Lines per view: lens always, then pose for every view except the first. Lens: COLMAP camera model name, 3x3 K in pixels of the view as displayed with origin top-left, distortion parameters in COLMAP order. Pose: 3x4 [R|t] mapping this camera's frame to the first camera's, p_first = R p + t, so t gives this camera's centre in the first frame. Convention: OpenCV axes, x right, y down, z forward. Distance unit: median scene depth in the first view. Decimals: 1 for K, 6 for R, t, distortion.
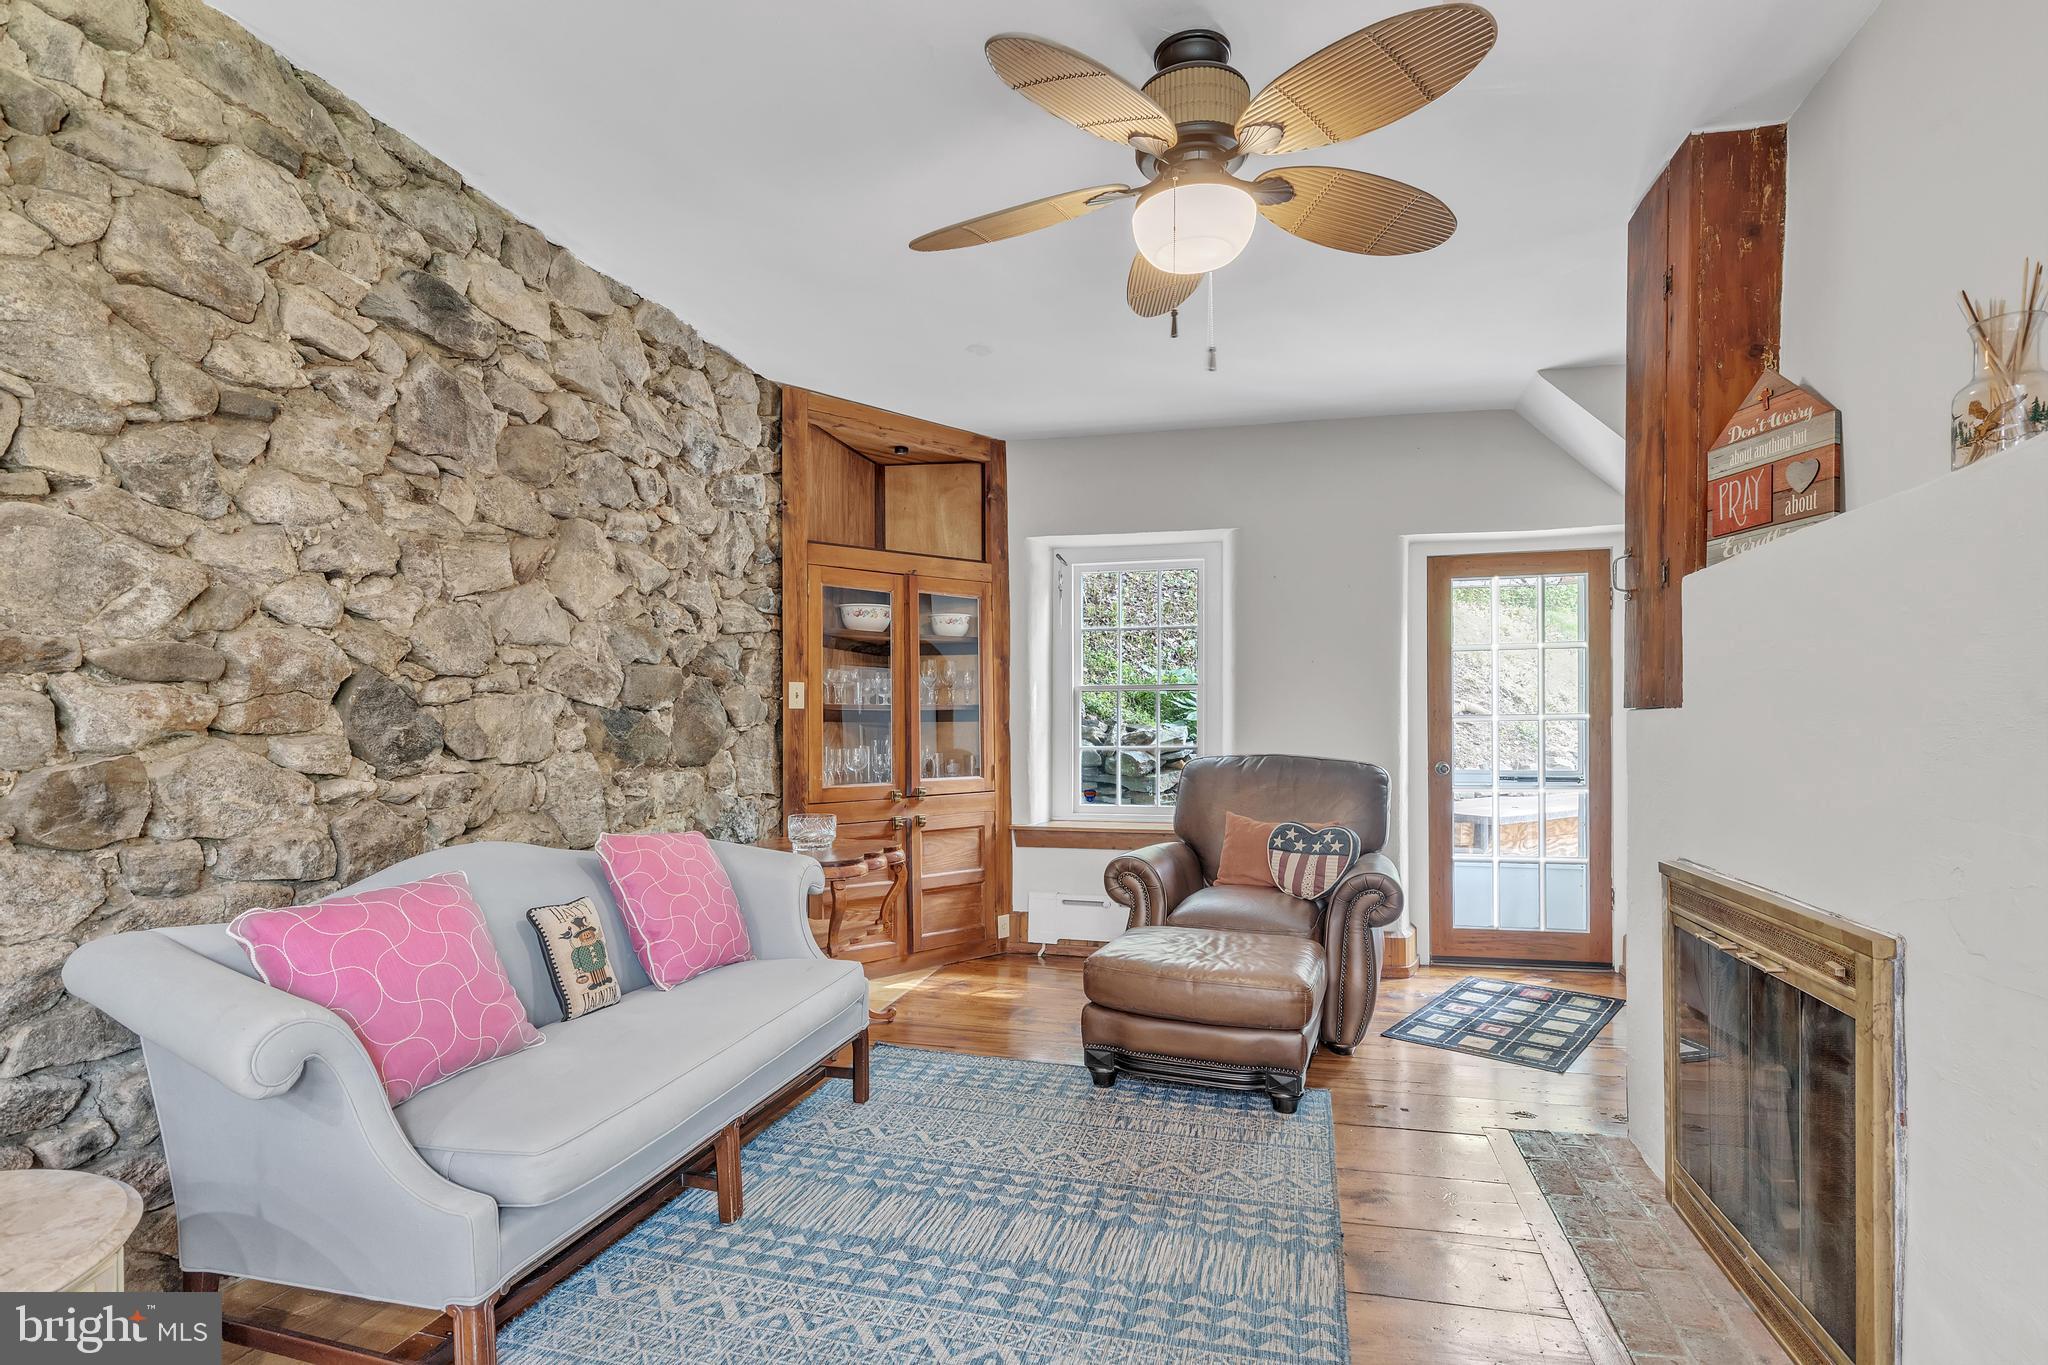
lens RADIAL K [[989.5, 0, 1038.4], [0, 989.5, 728.9], [0, 0, 1]] dist [-0.001498, 0.000336]
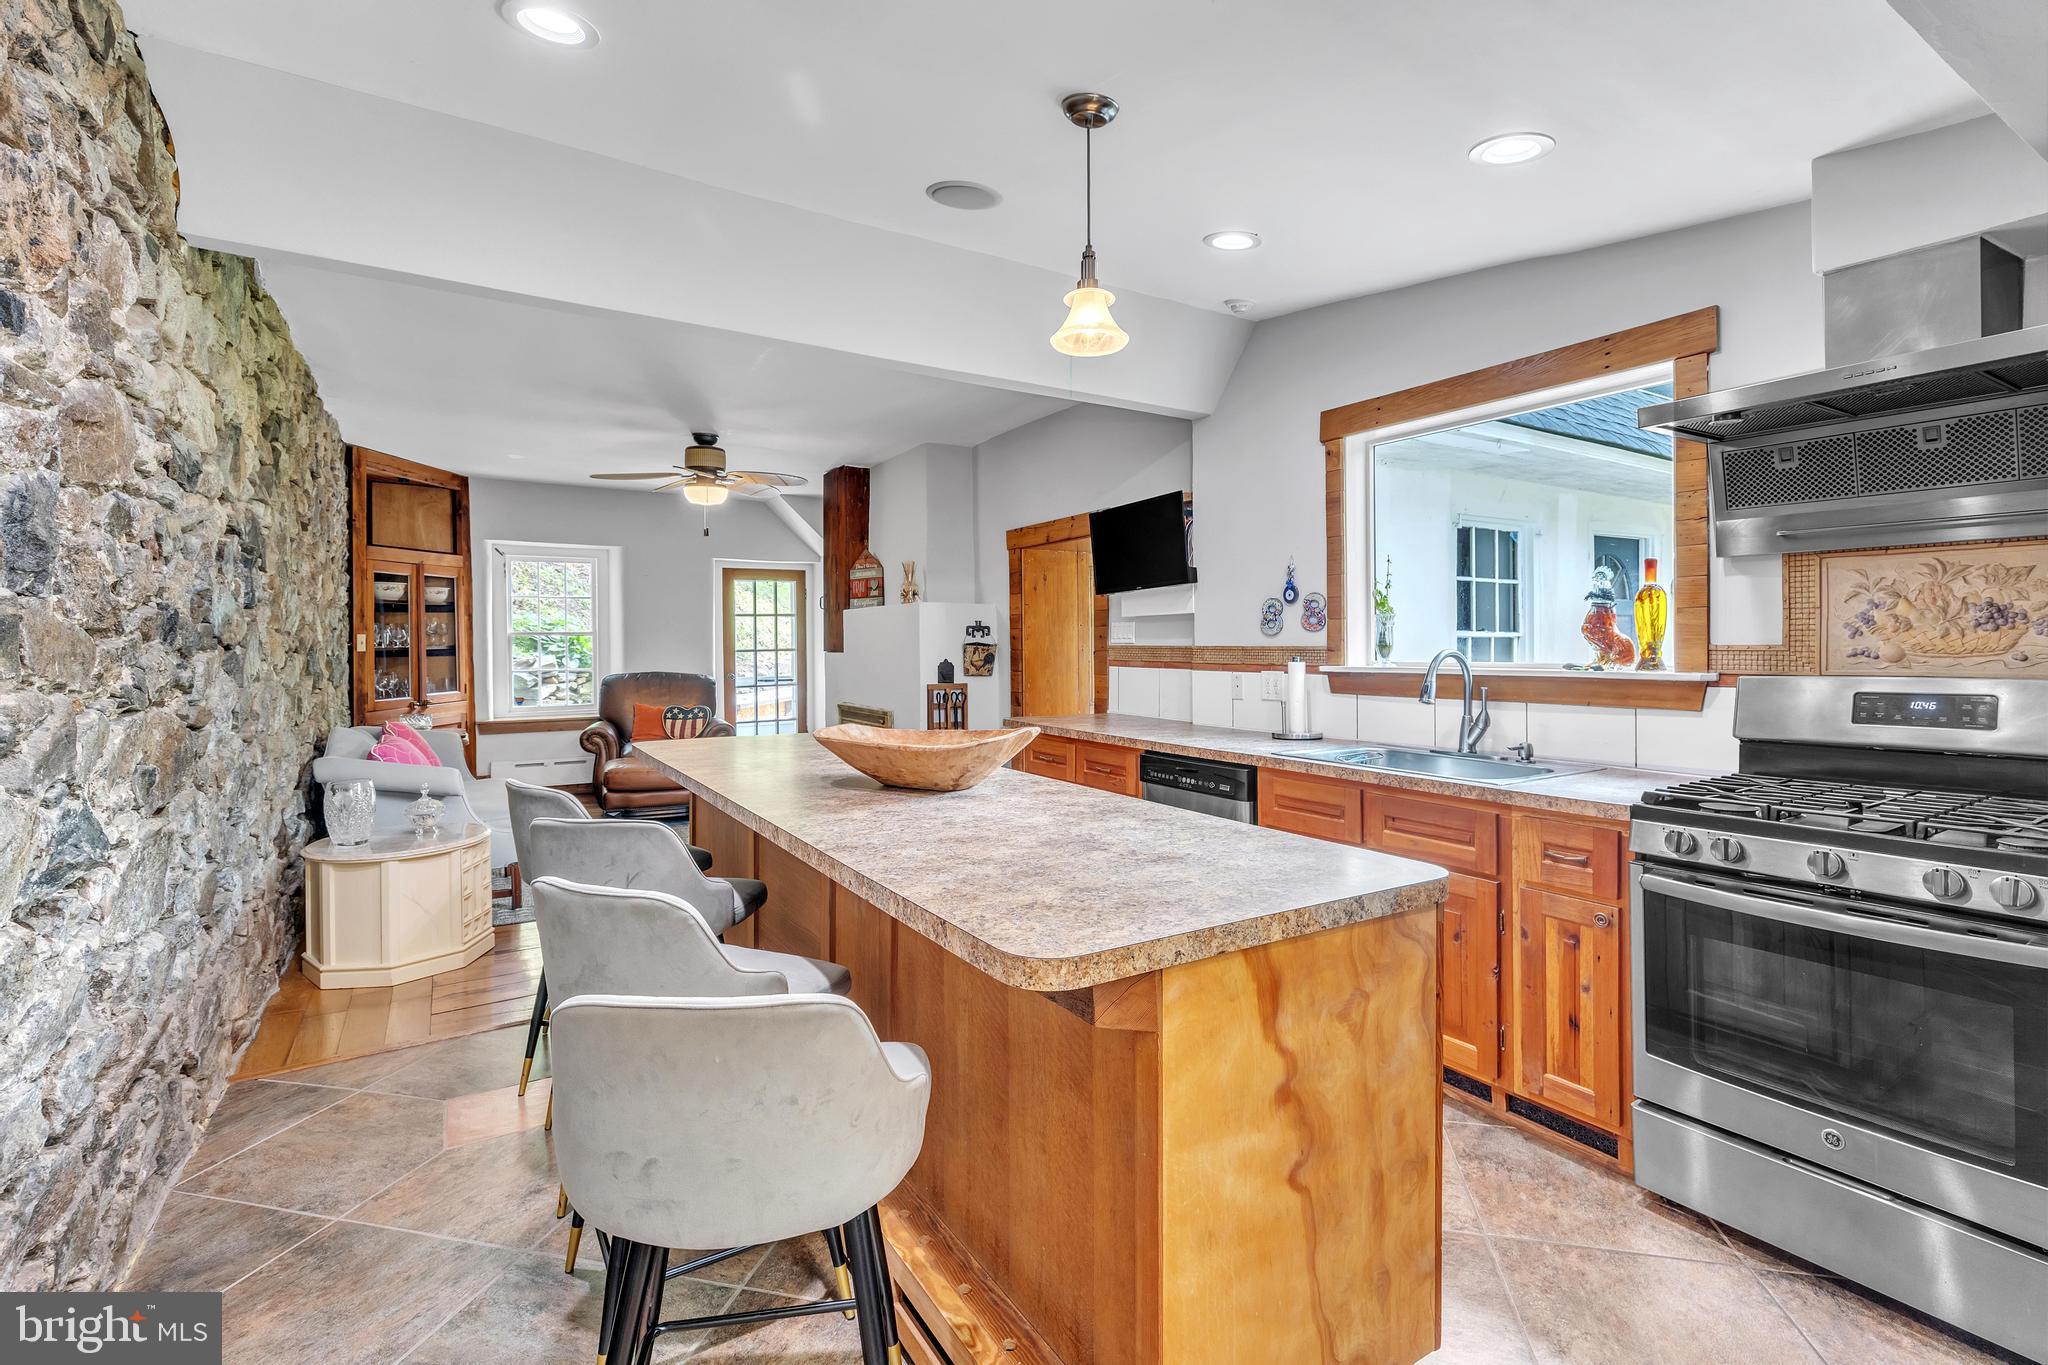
lens RADIAL K [[953.5, 0, 1044.8], [0, 953.5, 654.2], [0, 0, 1]] dist [0.002939, -0.000317]
pose [[0.685876, -0.011561, 0.727627, -0.676349], [0.004444, 0.999922, 0.011699, -0.031552], [-0.727705, -0.004790, 0.685873, -0.934684]]
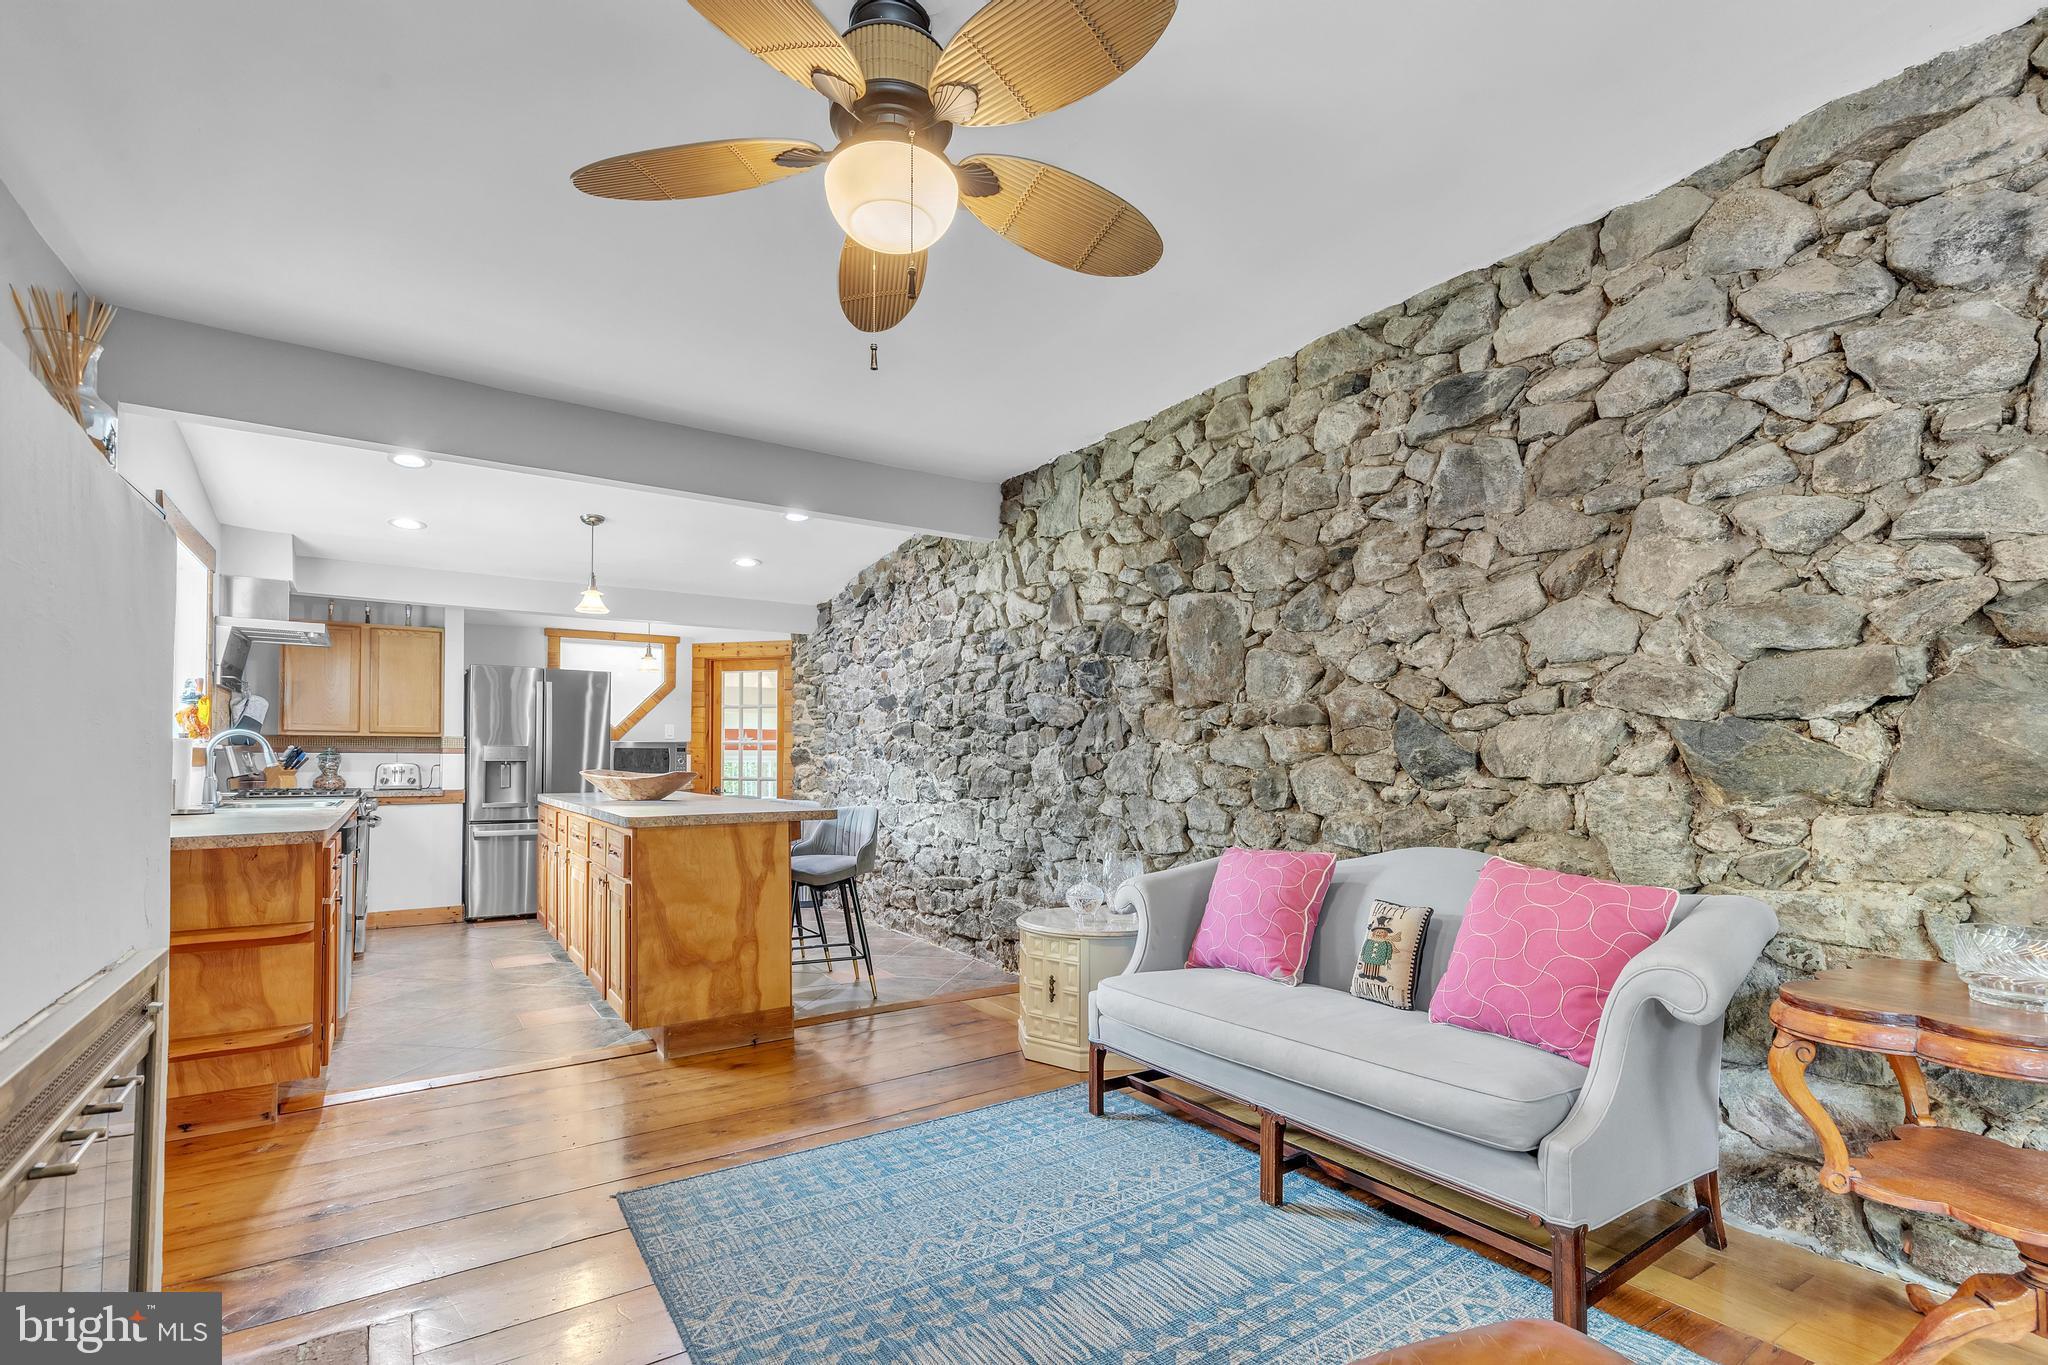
lens RADIAL K [[953.5, 0, 1021.3], [0, 953.5, 735.5], [0, 0, 1]] dist [0.002939, -0.000317]
pose [[-0.676286, -0.021737, -0.736318, 0.401524], [-0.003131, 0.999640, -0.026635, 0.009999], [0.736633, -0.015708, -0.676111, 0.934235]]
